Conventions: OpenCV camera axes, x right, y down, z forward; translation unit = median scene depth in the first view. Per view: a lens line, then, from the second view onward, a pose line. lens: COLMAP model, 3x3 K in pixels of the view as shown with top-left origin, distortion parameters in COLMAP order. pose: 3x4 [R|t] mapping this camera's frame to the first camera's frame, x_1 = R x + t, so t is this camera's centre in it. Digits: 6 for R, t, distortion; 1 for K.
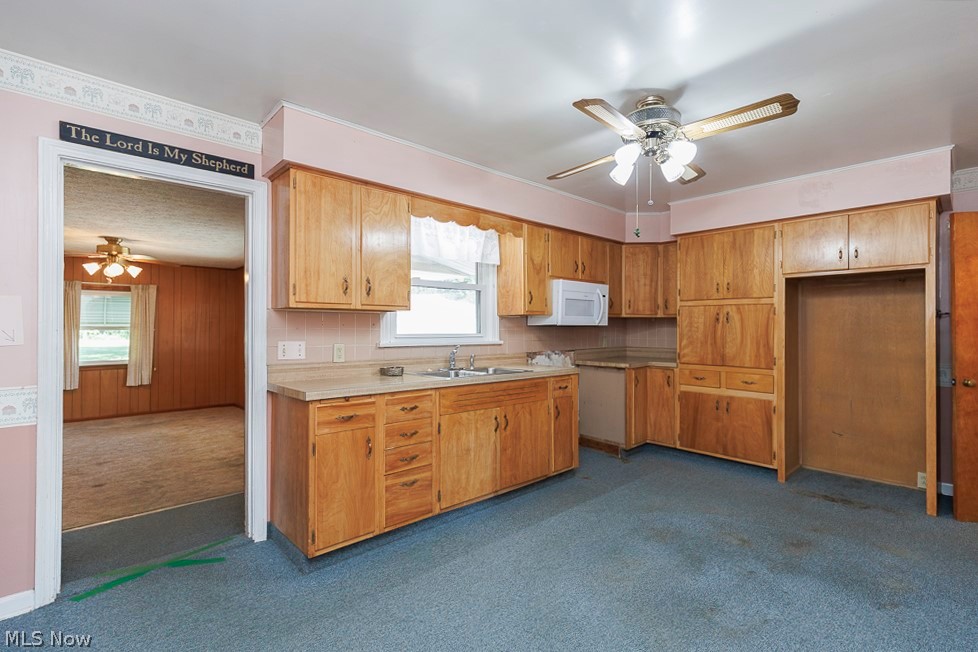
lens RADIAL K [[455.0, 0, 496.9], [0, 455.0, 322.7], [0, 0, 1]] dist [0.000732, -0.000428]
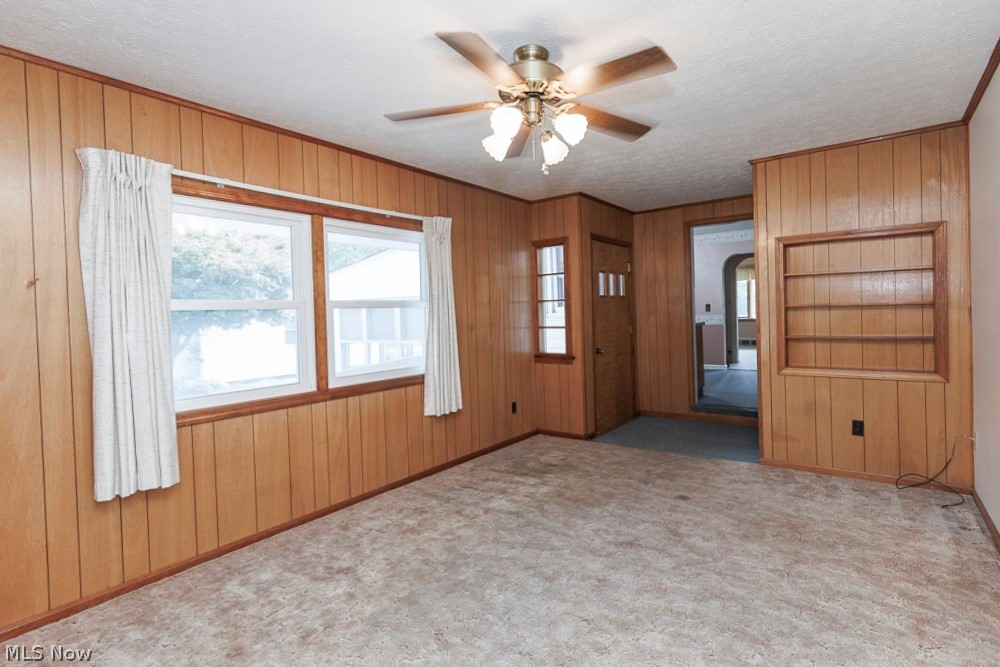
lens RADIAL K [[486.7, 0, 560.4], [0, 486.7, 317.9], [0, 0, 1]] dist [0.000997, -0.000215]
pose [[-0.263914, -0.008300, 0.964510, -0.925574], [0.021413, 0.999666, 0.014462, 0.023208], [-0.964308, 0.024470, -0.263648, 0.809180]]
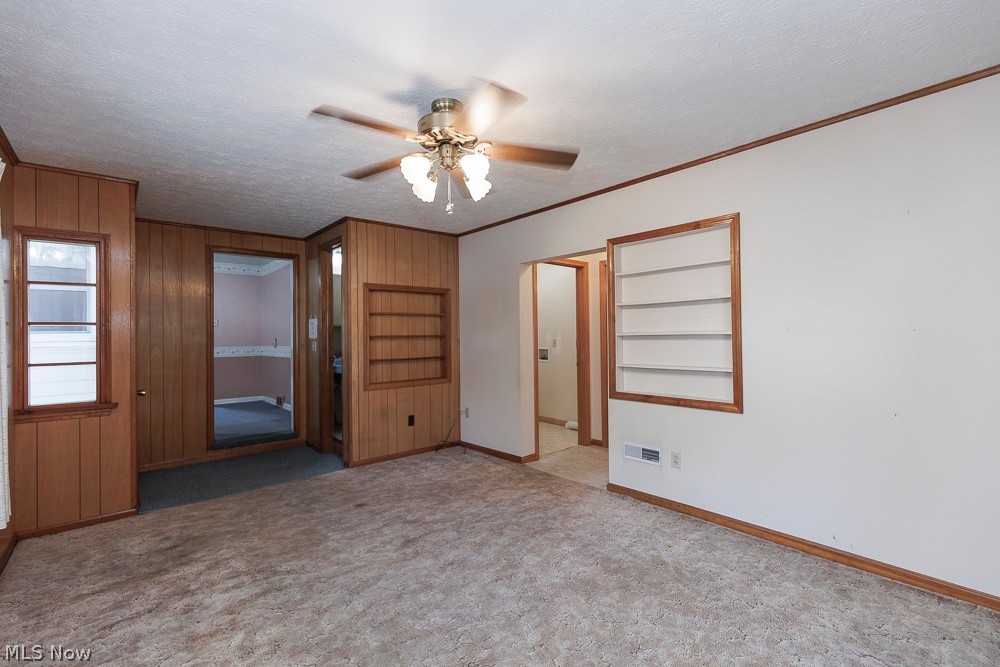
lens RADIAL K [[436.2, 0, 501.7], [0, 436.2, 330.6], [0, 0, 1]] dist [0.002176, -0.000065]
pose [[-0.999776, 0.013060, 0.016650, -0.666695], [0.012824, 0.999817, -0.014214, 0.025860], [-0.016833, -0.013997, -0.999760, 1.048170]]
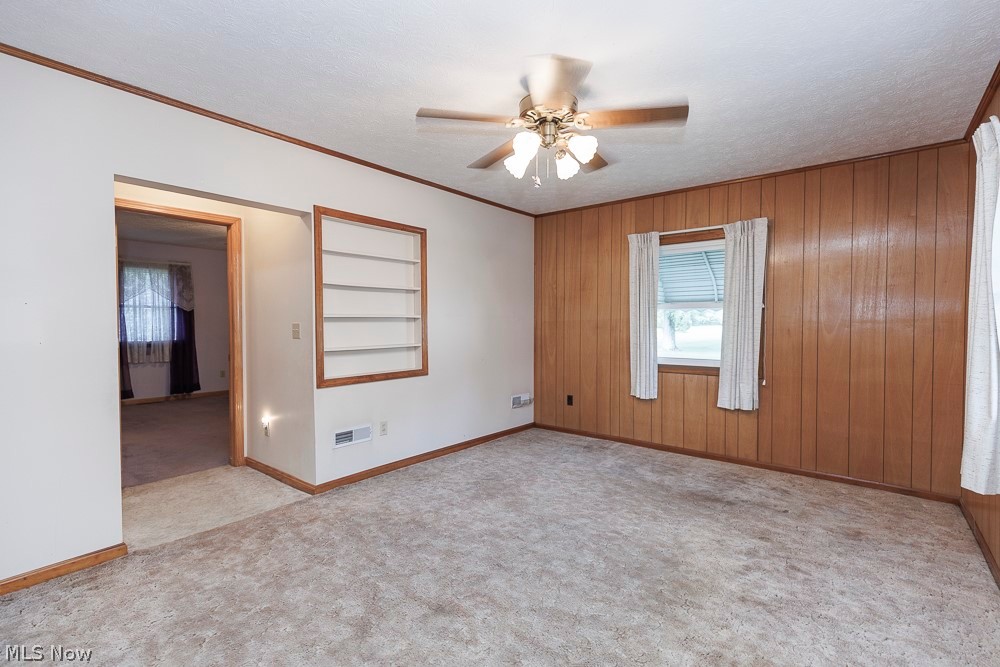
lens RADIAL K [[442.2, 0, 507.6], [0, 442.2, 332.9], [0, 0, 1]] dist [0.002943, 0.000091]
pose [[0.144109, 0.021403, -0.989330, -0.311111], [0.007332, 0.999716, 0.022696, 0.033354], [0.989535, -0.010524, 0.143911, 0.665355]]
